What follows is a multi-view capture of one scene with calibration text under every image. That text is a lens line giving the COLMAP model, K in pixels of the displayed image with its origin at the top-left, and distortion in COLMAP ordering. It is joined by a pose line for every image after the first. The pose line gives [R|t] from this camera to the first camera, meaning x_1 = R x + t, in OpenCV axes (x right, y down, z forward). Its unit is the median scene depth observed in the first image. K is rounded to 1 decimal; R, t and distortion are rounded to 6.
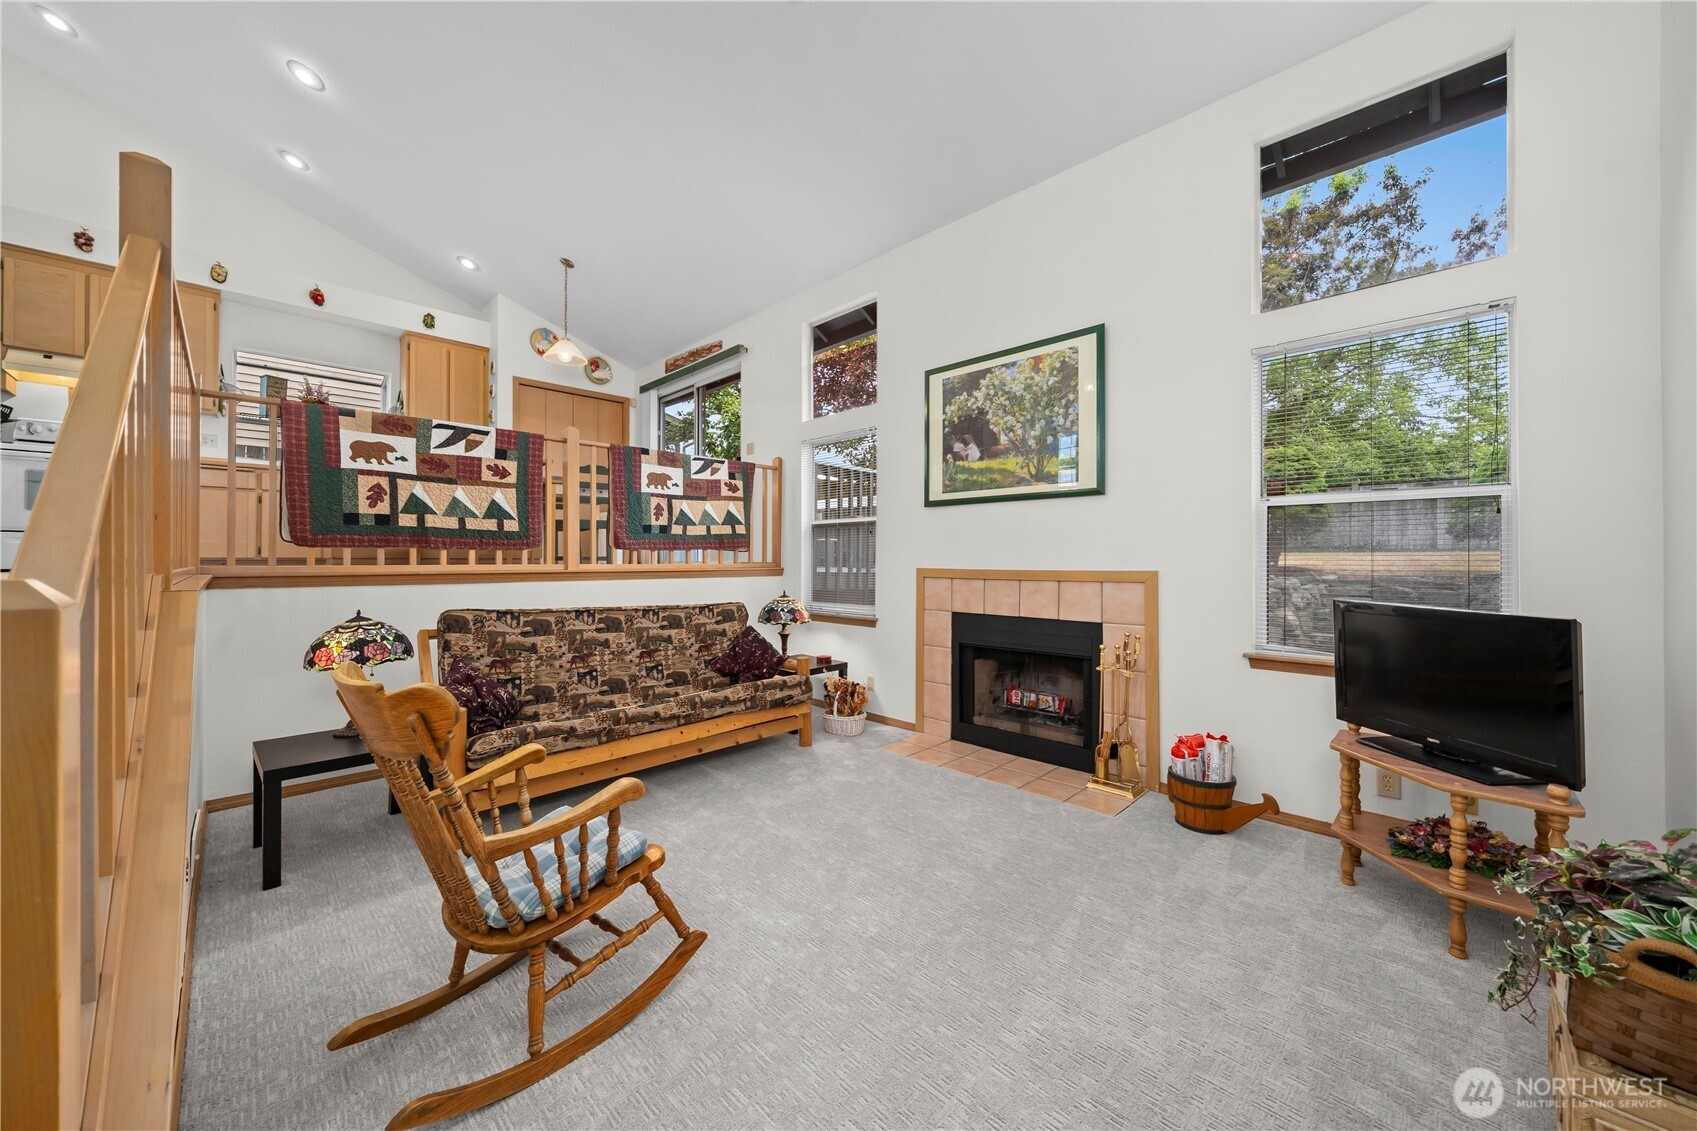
lens RADIAL K [[614.9, 0, 846.8], [0, 614.9, 558.4], [0, 0, 1]] dist [-0.009795, -0.000119]
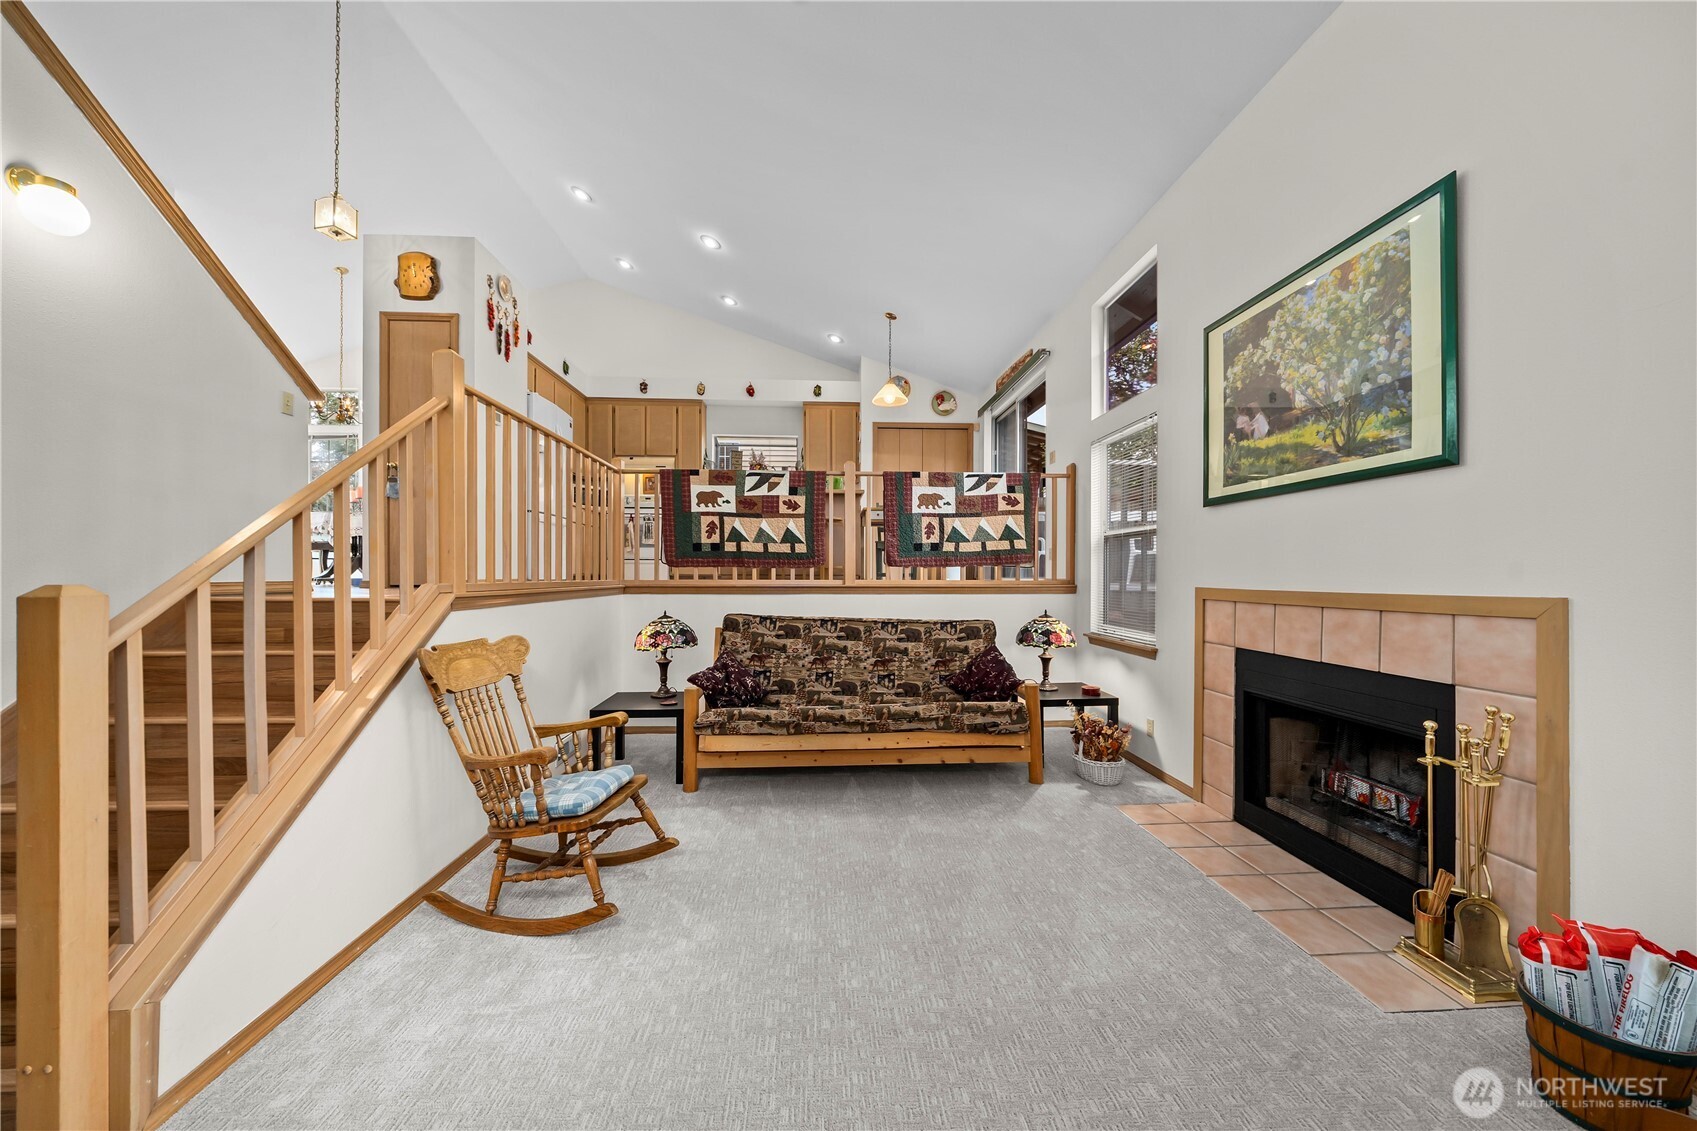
lens RADIAL K [[594.1, 0, 844.1], [0, 594.1, 574.3], [0, 0, 1]] dist [-0.007171, 0.000427]
pose [[0.743329, -0.001168, -0.668925, 0.311438], [0.000809, 0.999999, -0.000848, -0.000035], [0.668925, 0.000089, 0.743330, 0.169148]]
